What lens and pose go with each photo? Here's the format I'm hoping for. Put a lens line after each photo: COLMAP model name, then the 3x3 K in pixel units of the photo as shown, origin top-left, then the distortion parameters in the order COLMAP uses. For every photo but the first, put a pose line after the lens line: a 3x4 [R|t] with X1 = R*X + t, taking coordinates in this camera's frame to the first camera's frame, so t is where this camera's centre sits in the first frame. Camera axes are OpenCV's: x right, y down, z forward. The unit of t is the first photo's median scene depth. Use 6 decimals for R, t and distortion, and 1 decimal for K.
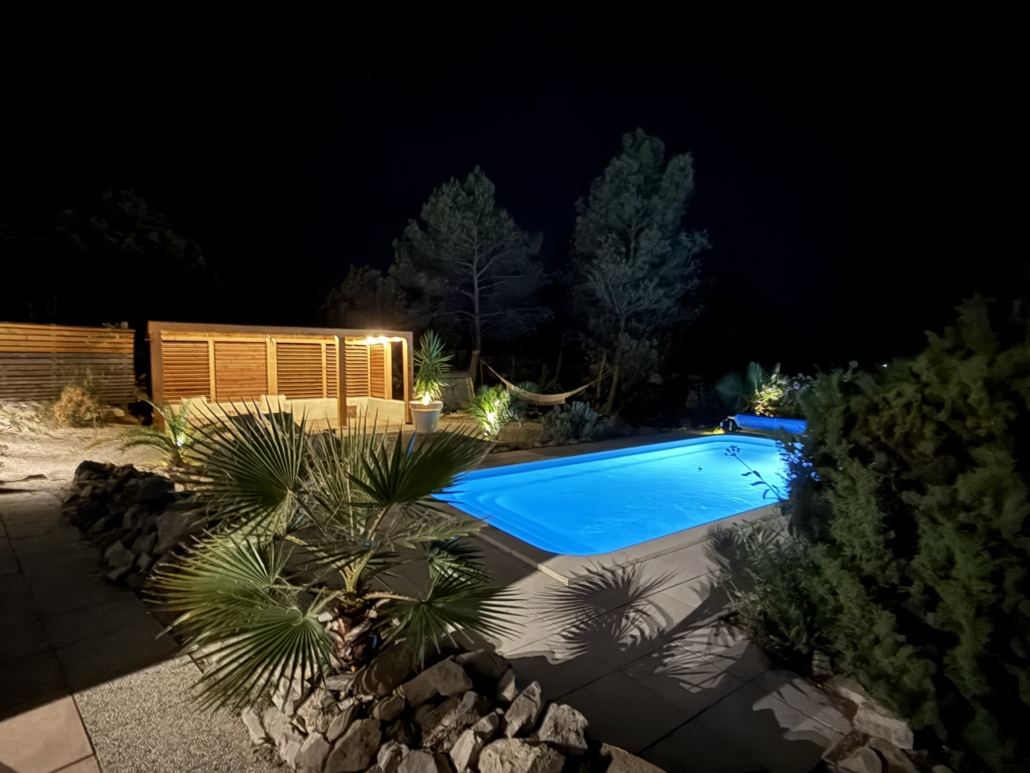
lens RADIAL K [[515.8, 0, 515.0], [0, 515.8, 386.5], [0, 0, 1]] dist [-0.005786, -0.000597]
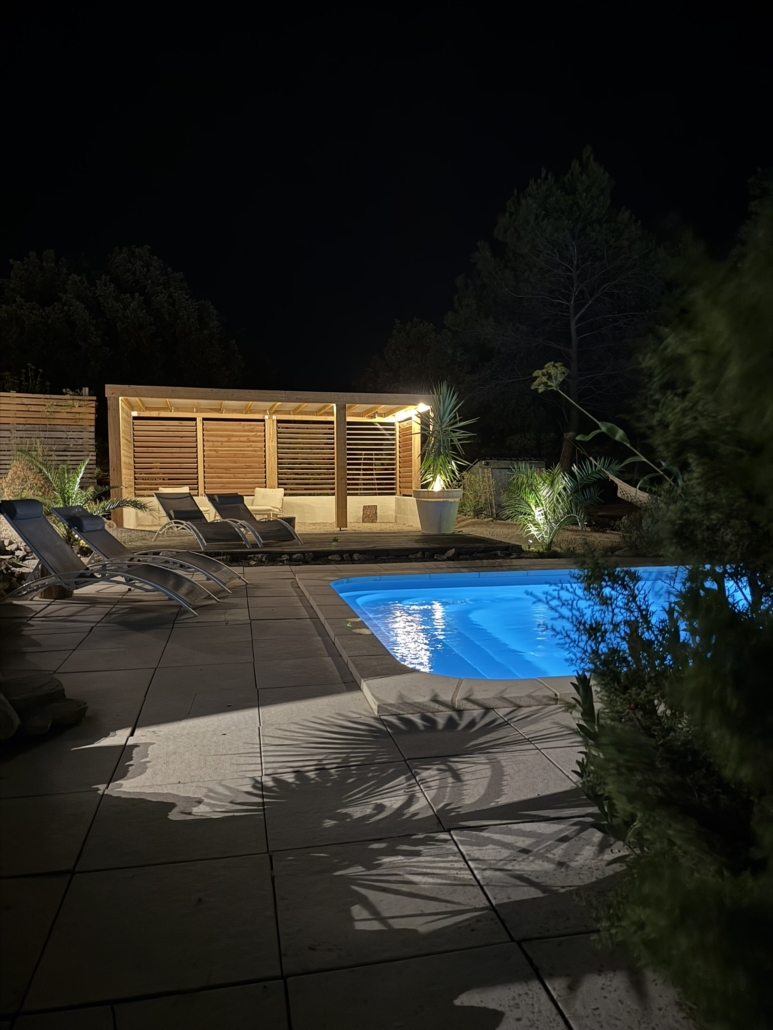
lens RADIAL K [[718.0, 0, 386.5], [0, 718.0, 515.0], [0, 0, 1]] dist [0.134421, -0.198628]
pose [[0.917928, 0.016445, -0.396406, 0.116964], [-0.015717, 0.999864, 0.005086, 0.050829], [0.396435, 0.001561, 0.918061, 0.091911]]
